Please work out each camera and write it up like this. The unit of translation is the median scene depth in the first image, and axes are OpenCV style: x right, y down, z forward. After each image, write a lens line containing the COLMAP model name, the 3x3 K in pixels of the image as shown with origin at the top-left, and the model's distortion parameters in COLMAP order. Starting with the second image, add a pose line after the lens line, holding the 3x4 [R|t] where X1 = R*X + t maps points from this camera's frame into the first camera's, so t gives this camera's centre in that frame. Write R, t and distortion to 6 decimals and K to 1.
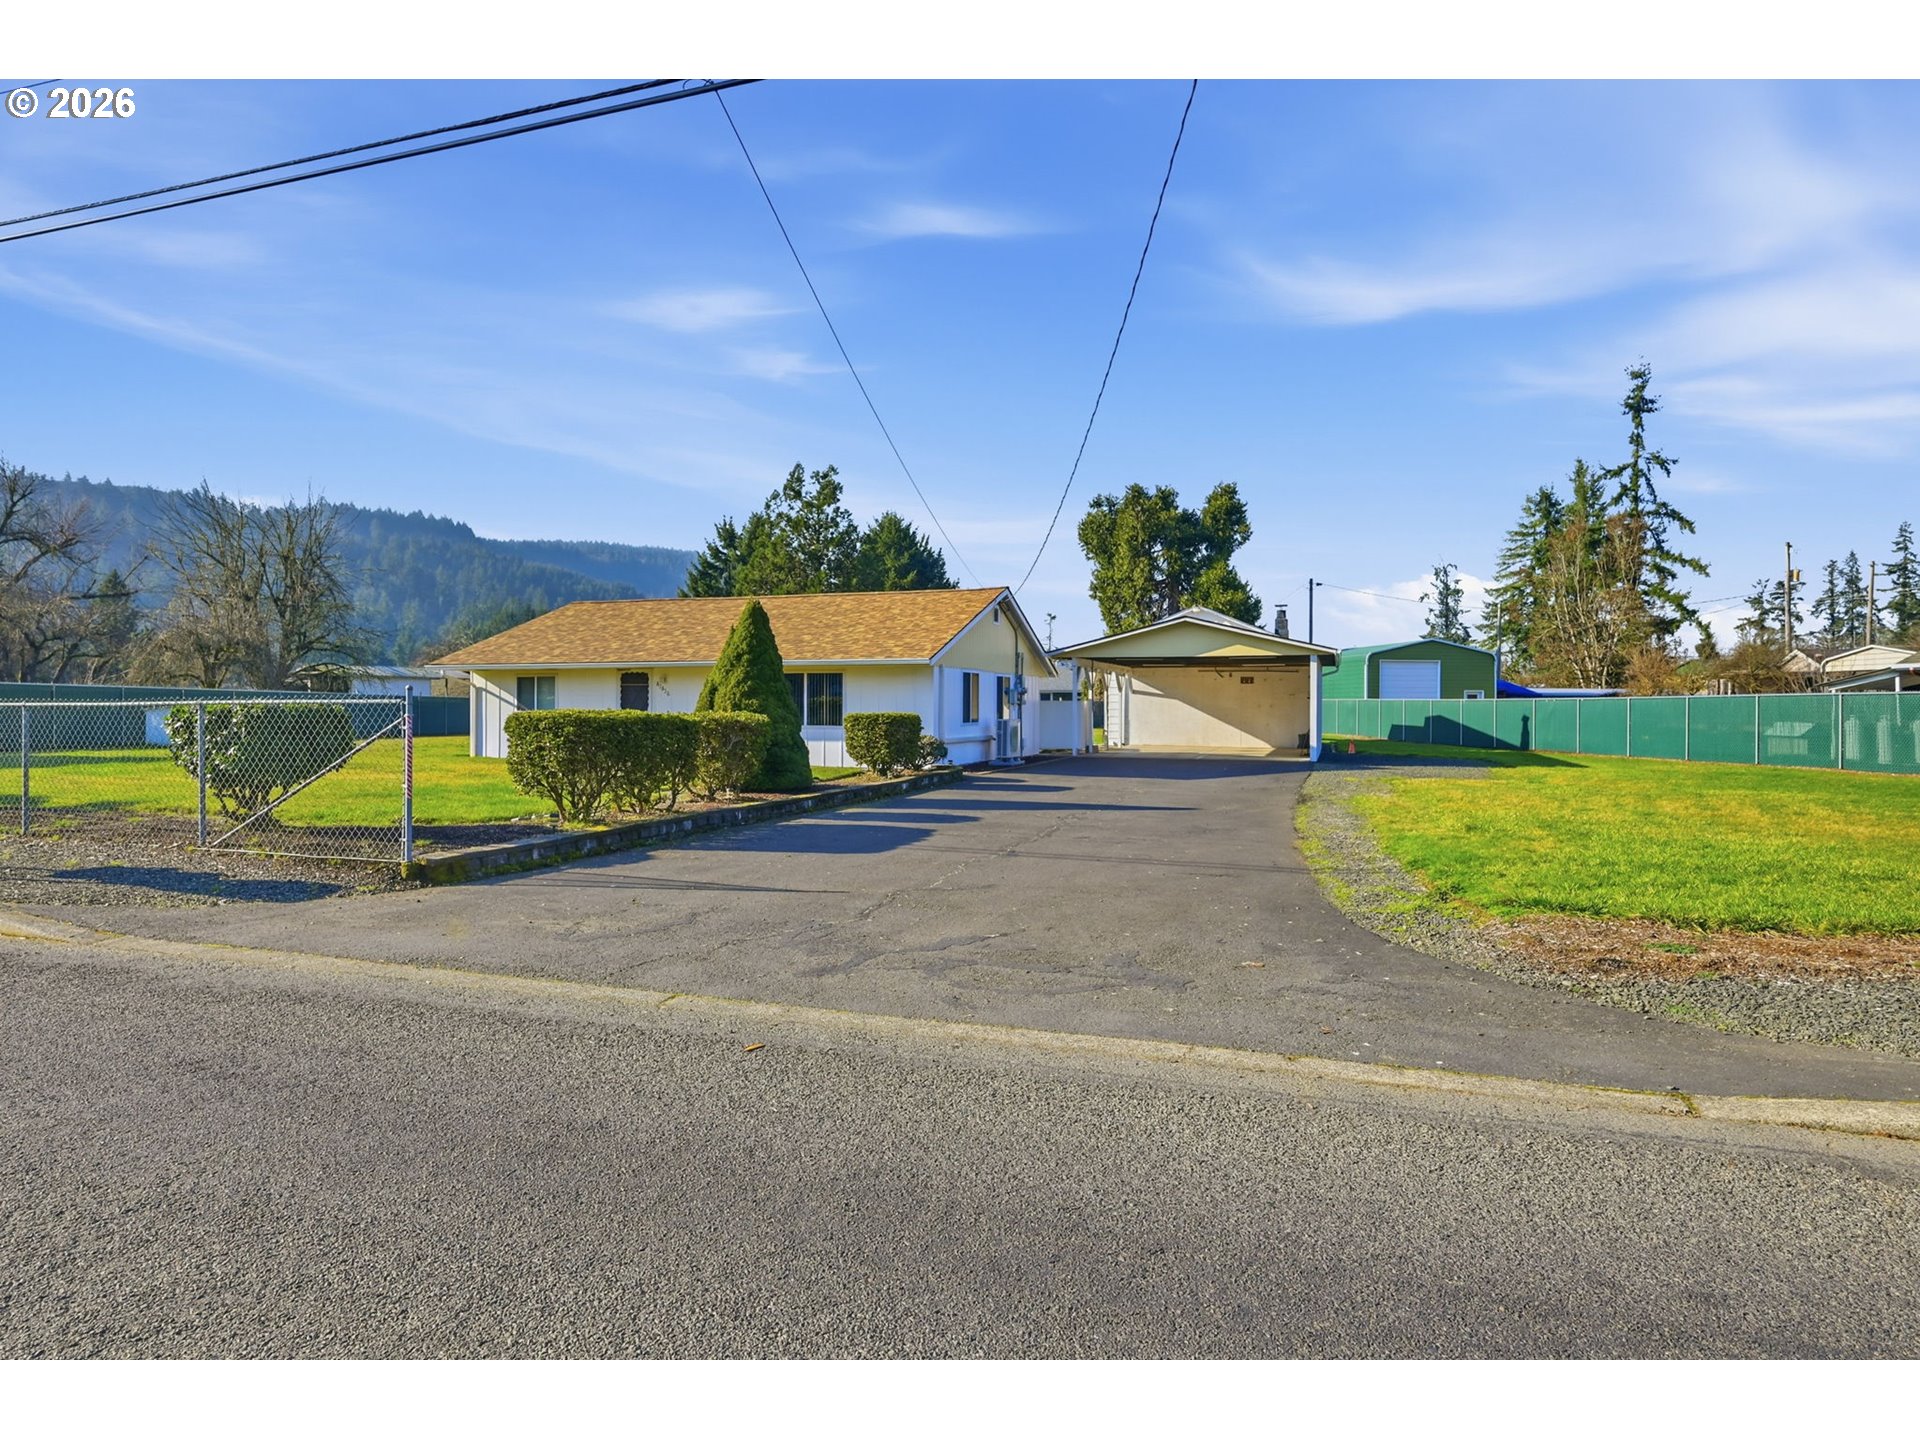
lens RADIAL K [[1100.2, 0, 965.9], [0, 1100.2, 704.2], [0, 0, 1]] dist [-0.007451, 0.001243]
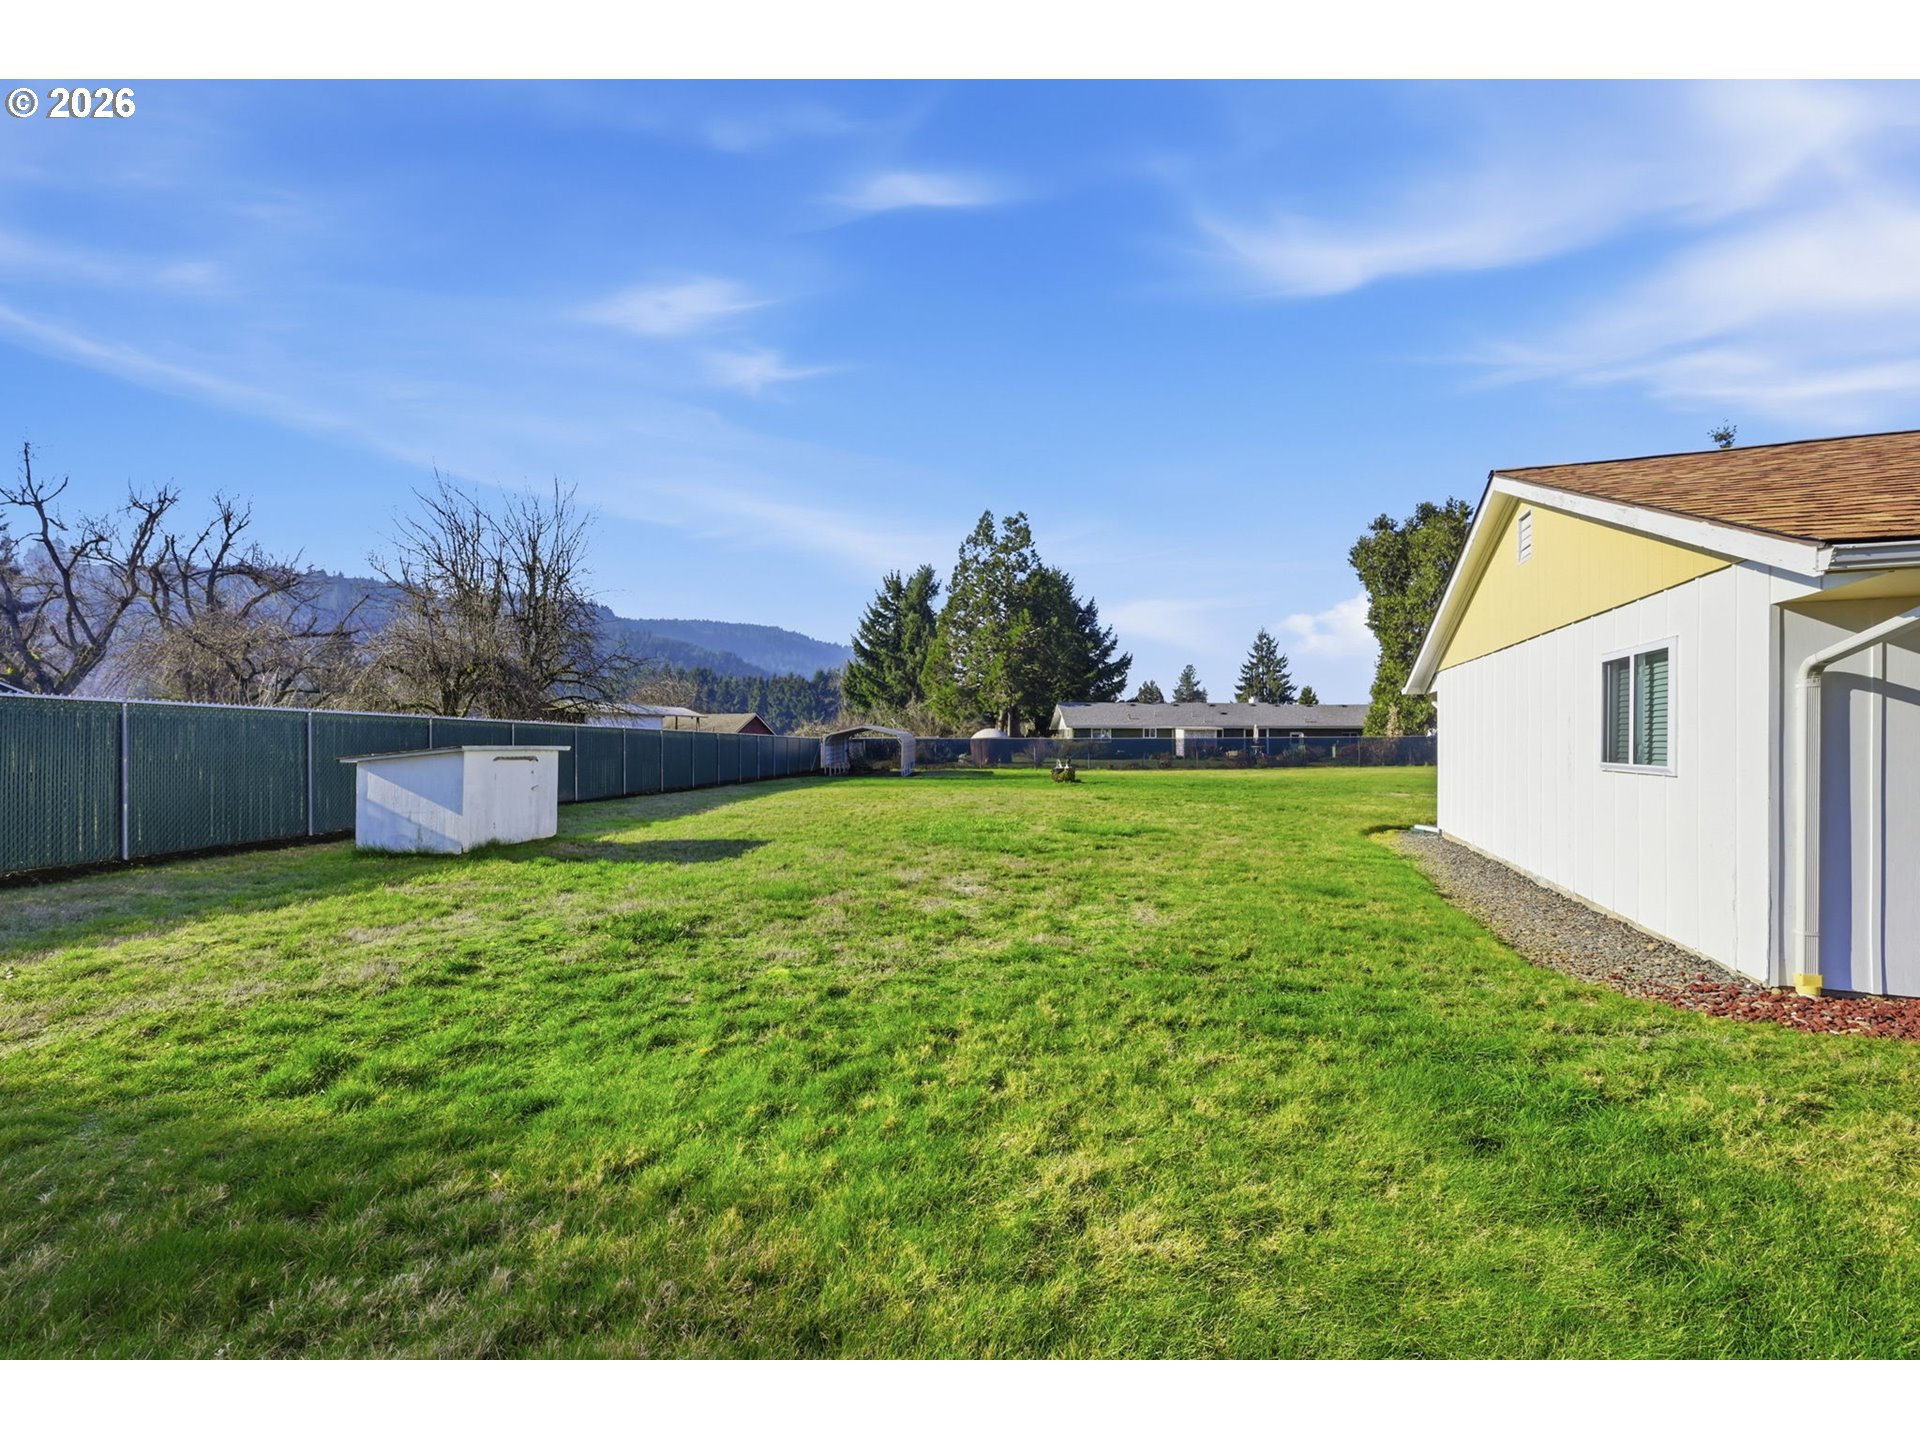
lens RADIAL K [[815.4, 0, 964.0], [0, 815.4, 739.3], [0, 0, 1]] dist [-0.002718, 0.000014]
pose [[0.999921, -0.004017, -0.011872, -0.139955], [0.004004, 0.999991, -0.001103, -0.000733], [0.011876, 0.001055, 0.999929, 0.189102]]
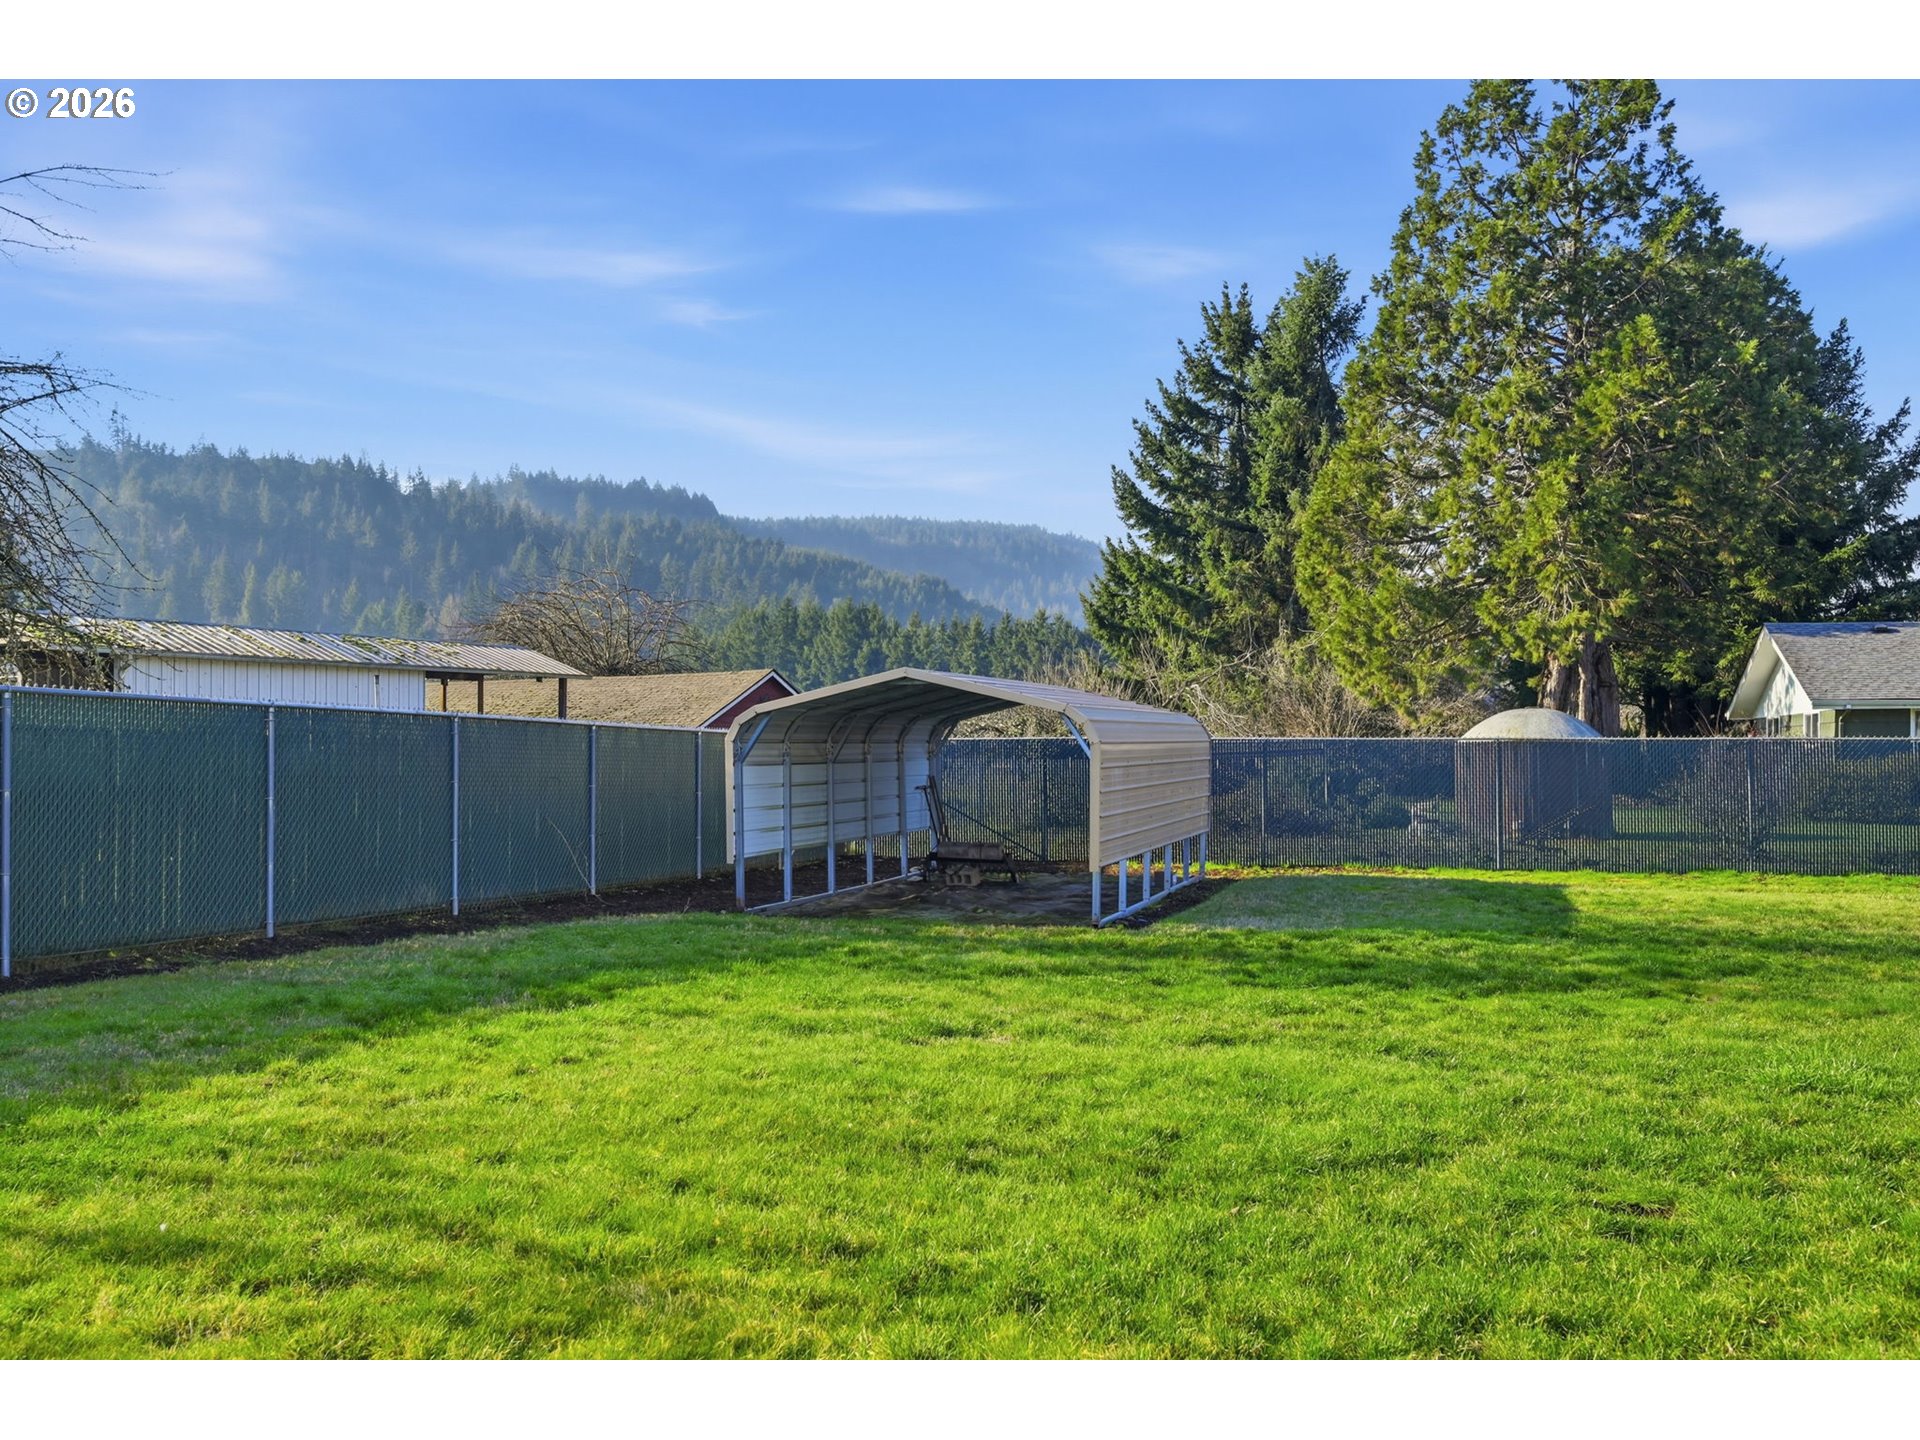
lens RADIAL K [[1714.8, 0, 957.4], [0, 1714.8, 764.5], [0, 0, 1]] dist [-0.010280, 0.000864]
pose [[0.959937, -0.001616, -0.280213, -0.141260], [0.002010, 0.999997, 0.001118, 0.001199], [0.280210, -0.001636, 0.959937, 0.383934]]
